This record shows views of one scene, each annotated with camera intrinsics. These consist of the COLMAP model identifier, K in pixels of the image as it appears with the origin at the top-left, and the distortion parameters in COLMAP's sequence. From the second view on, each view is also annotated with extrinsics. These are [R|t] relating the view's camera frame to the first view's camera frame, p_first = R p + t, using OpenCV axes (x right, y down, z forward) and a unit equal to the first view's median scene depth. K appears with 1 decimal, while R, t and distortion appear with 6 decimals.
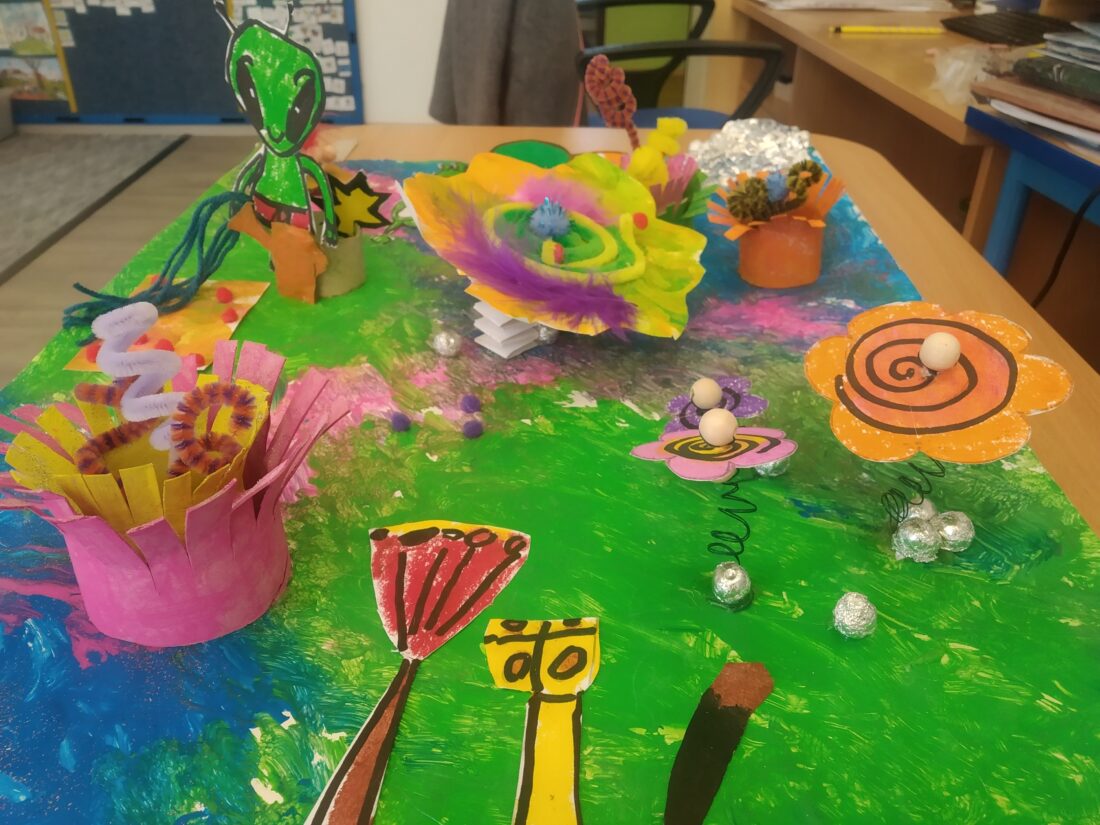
lens RADIAL K [[871.5, 0, 543.5], [0, 871.5, 418.8], [0, 0, 1]] dist [0.065290, -0.009916]
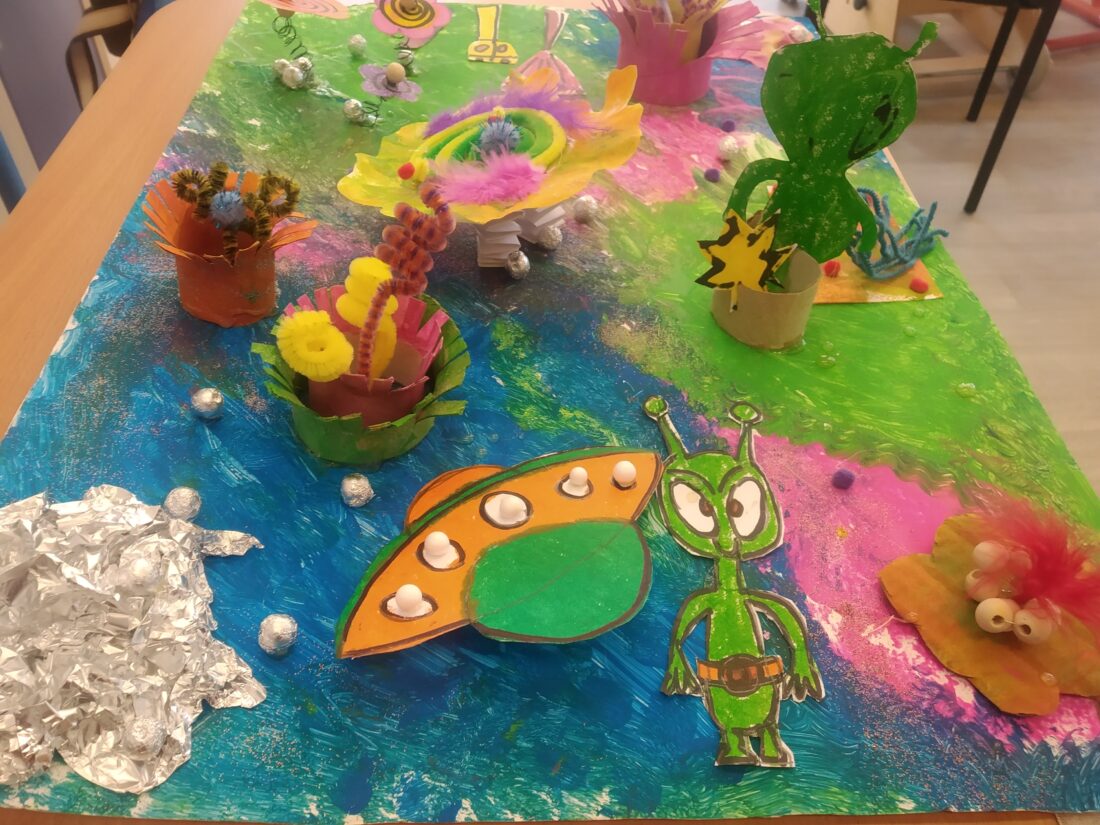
lens RADIAL K [[871.5, 0, 547.4], [0, 871.5, 412.7], [0, 0, 1]] dist [0.065290, -0.009916]
pose [[-0.996535, 0.020772, -0.080543, 0.043755], [-0.074902, 0.196992, 0.977540, -1.312764], [0.036172, 0.980185, -0.194754, 1.687361]]
